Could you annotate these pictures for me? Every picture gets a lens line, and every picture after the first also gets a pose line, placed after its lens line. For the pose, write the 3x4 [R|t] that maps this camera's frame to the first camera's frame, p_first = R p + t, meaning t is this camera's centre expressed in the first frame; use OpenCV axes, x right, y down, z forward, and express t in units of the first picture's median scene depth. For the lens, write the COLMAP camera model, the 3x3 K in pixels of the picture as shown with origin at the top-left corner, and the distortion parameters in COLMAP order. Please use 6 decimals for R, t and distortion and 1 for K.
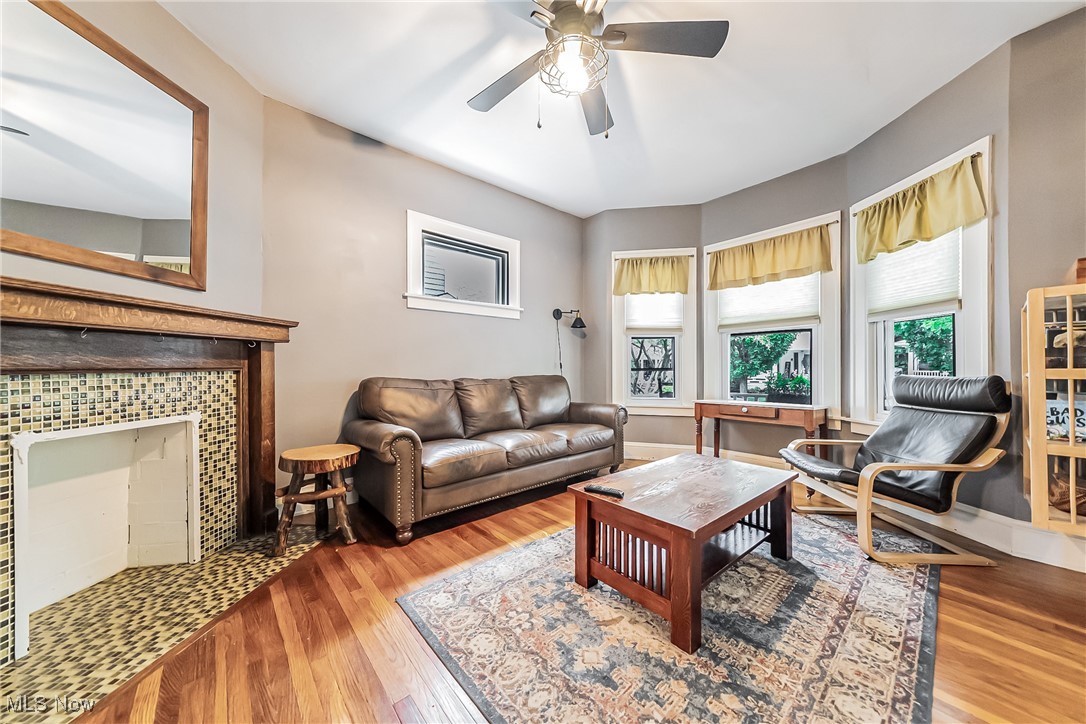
lens RADIAL K [[363.4, 0, 540.8], [0, 363.4, 364.1], [0, 0, 1]] dist [0.008051, 0.000032]
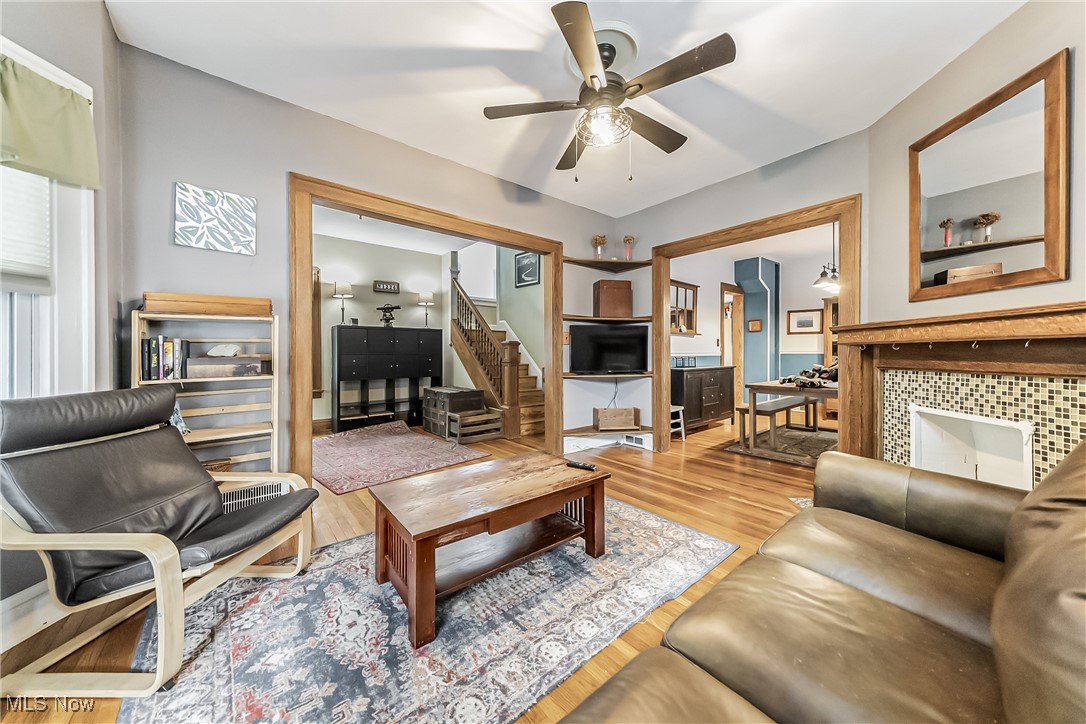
lens RADIAL K [[363.4, 0, 540.8], [0, 363.4, 364.1], [0, 0, 1]] dist [0.008051, 0.000032]
pose [[-0.999748, 0.005350, 0.021795, 0.228563], [0.005971, 0.999575, 0.028538, -0.042311], [-0.021634, 0.028661, -0.999355, 1.824097]]
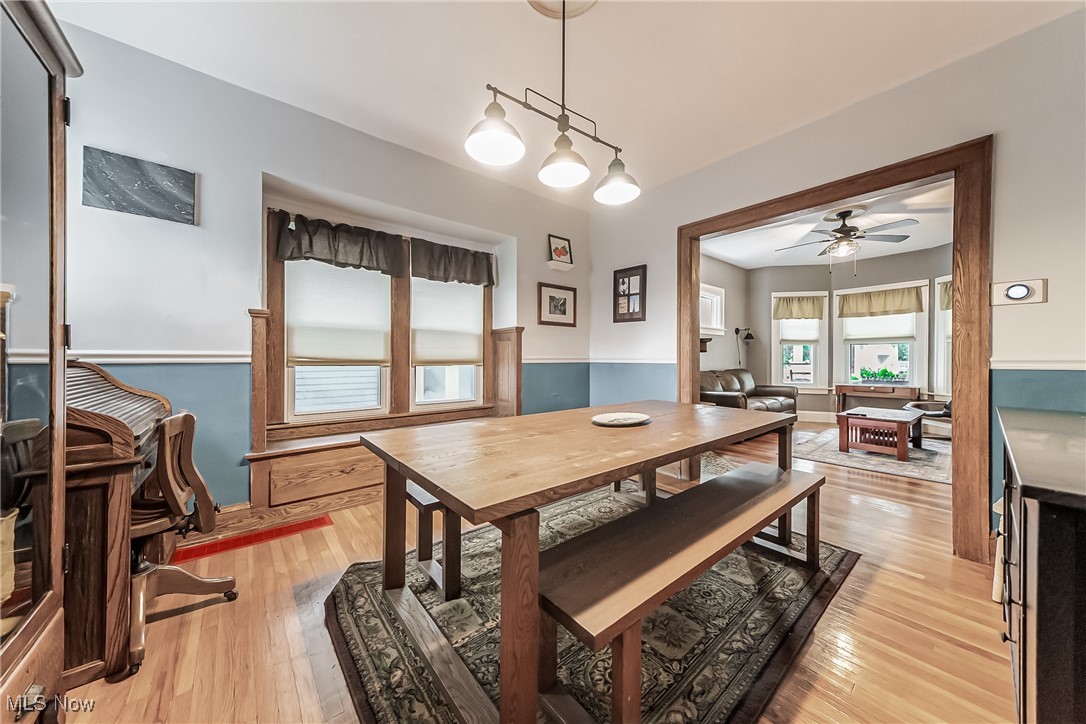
lens RADIAL K [[362.8, 0, 543.0], [0, 362.8, 362.0], [0, 0, 1]] dist [0.001822, 0.000102]
pose [[0.999662, 0.007223, -0.024968, -1.589416], [-0.007090, 0.999960, 0.005422, -0.005724], [0.025006, -0.005243, 0.999674, -1.299327]]
